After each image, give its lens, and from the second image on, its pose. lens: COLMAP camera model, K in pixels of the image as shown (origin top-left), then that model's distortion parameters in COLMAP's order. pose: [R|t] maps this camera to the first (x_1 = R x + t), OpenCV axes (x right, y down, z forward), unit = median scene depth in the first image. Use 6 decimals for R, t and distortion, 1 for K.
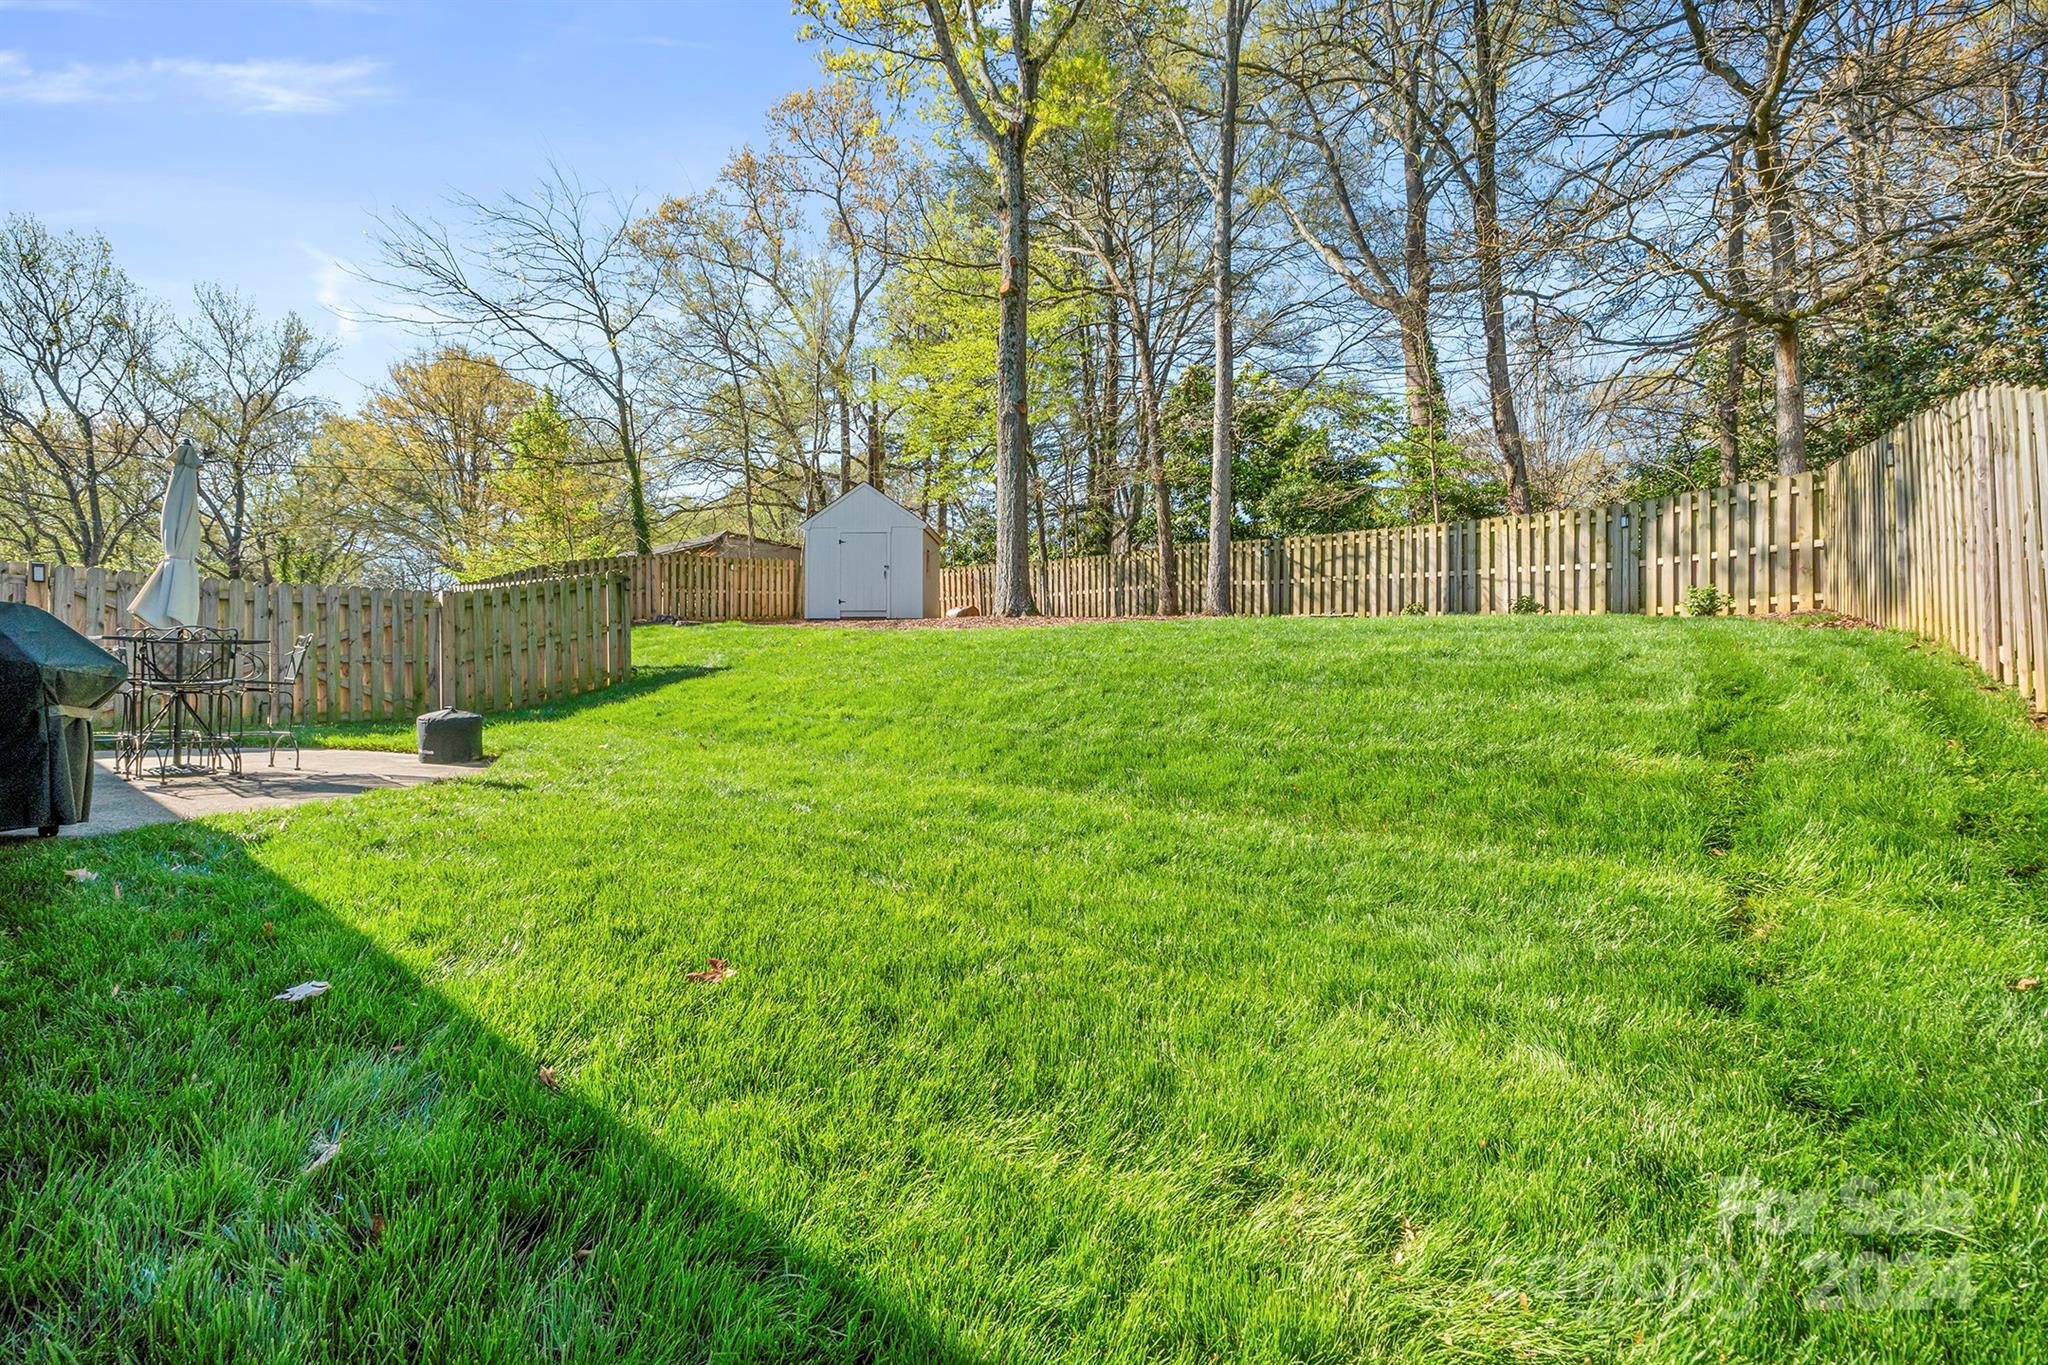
lens RADIAL K [[859.8, 0, 1021.4], [0, 859.8, 678.5], [0, 0, 1]] dist [-0.007098, -0.000110]
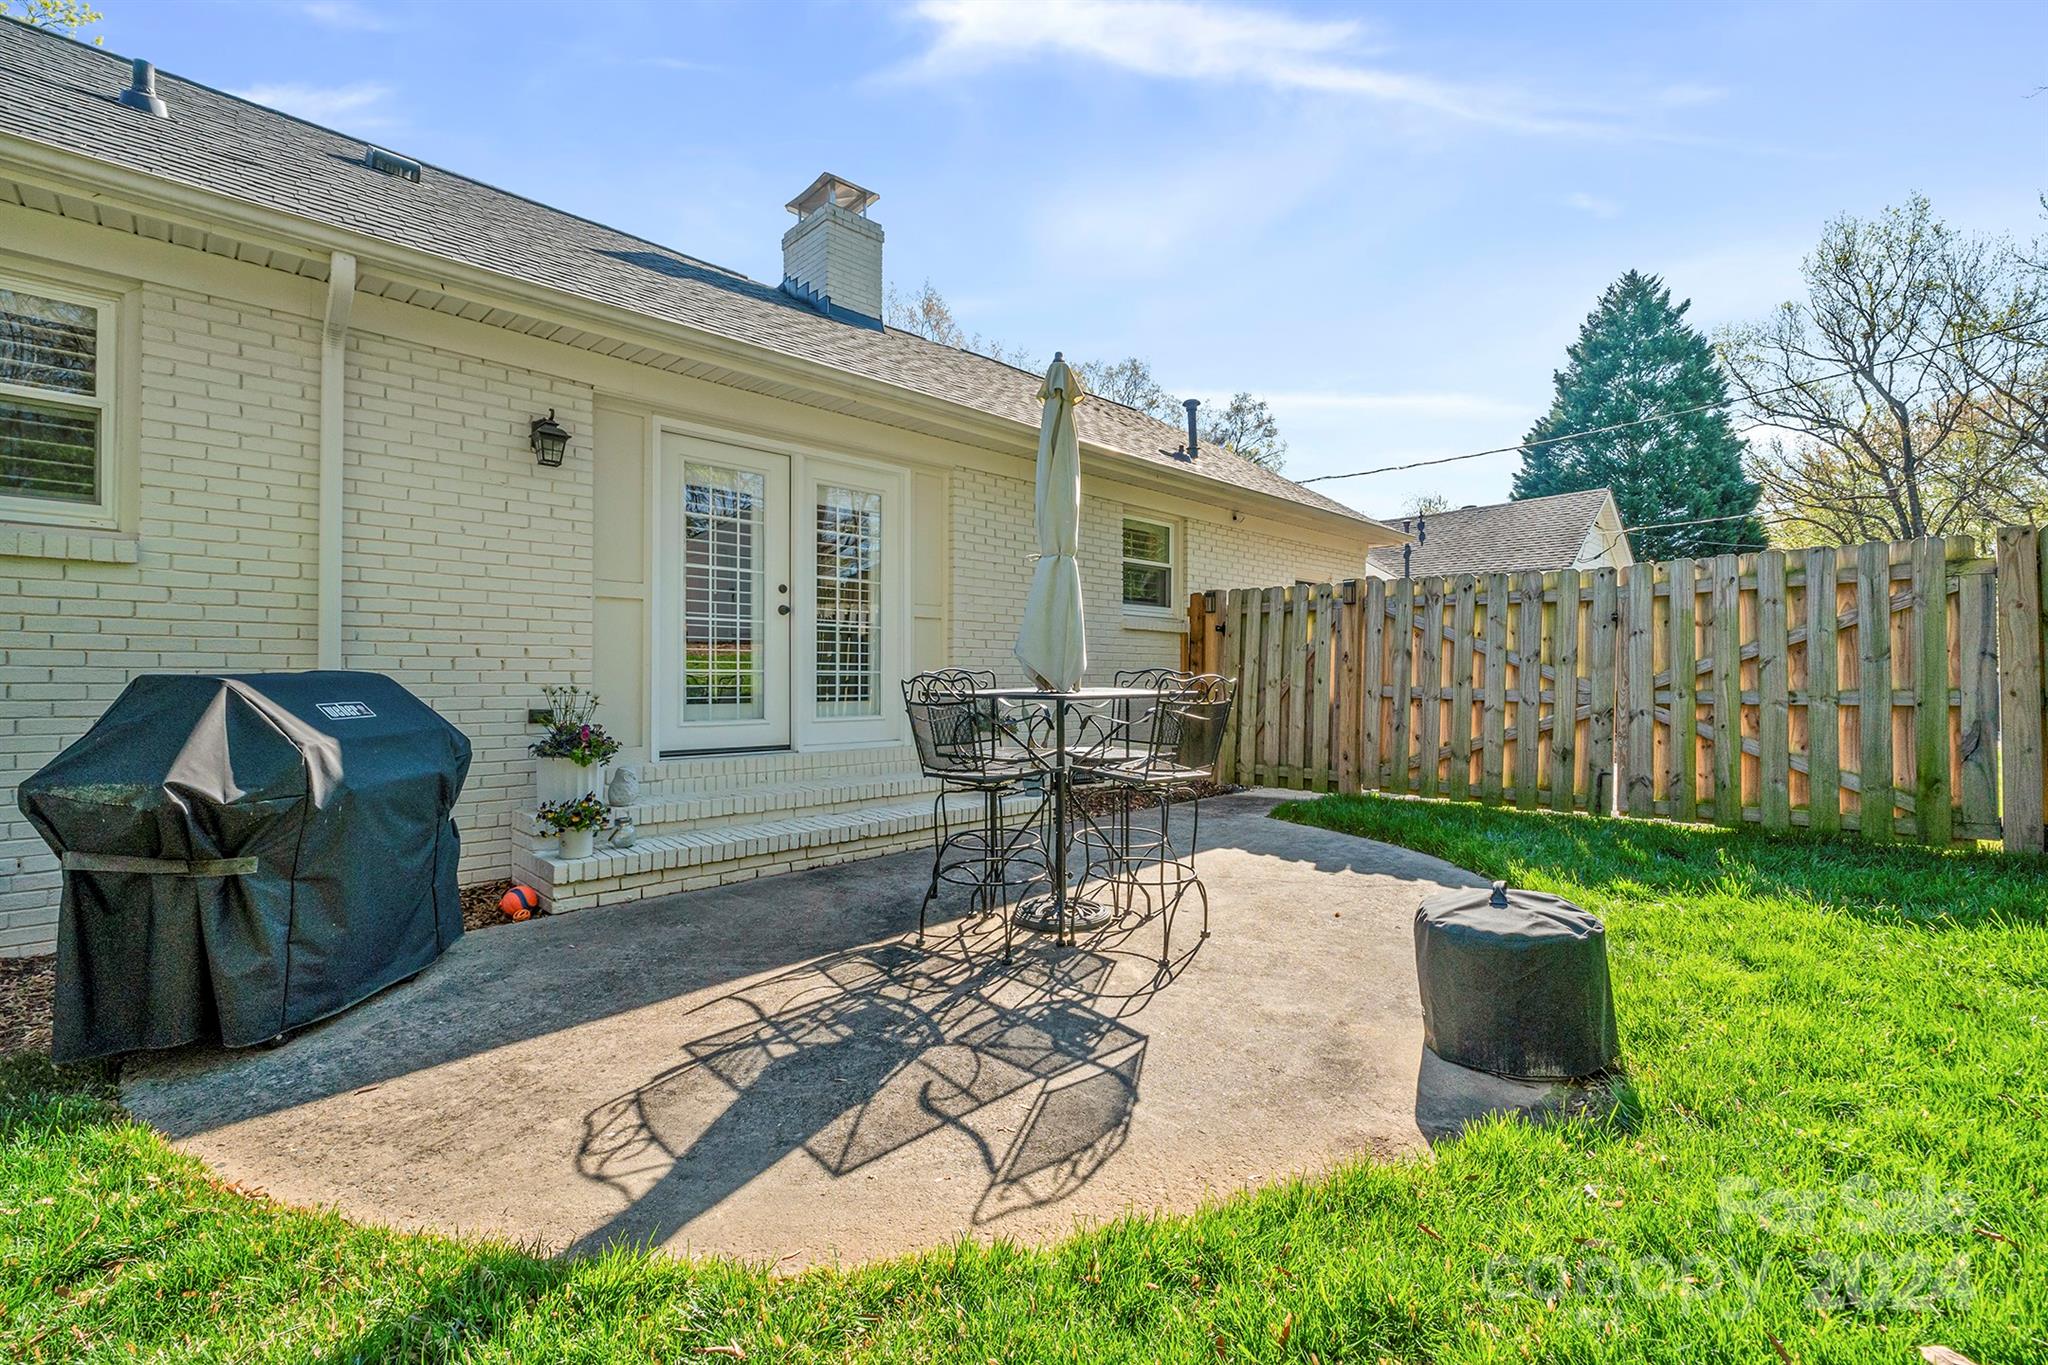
lens RADIAL K [[859.8, 0, 1020.0], [0, 859.8, 680.6], [0, 0, 1]] dist [-0.007098, -0.000110]
pose [[-0.135420, -0.000228, -0.990788, -0.221314], [-0.000973, 1.000000, -0.000097, -0.030753], [0.990788, 0.000951, -0.135420, 0.607957]]
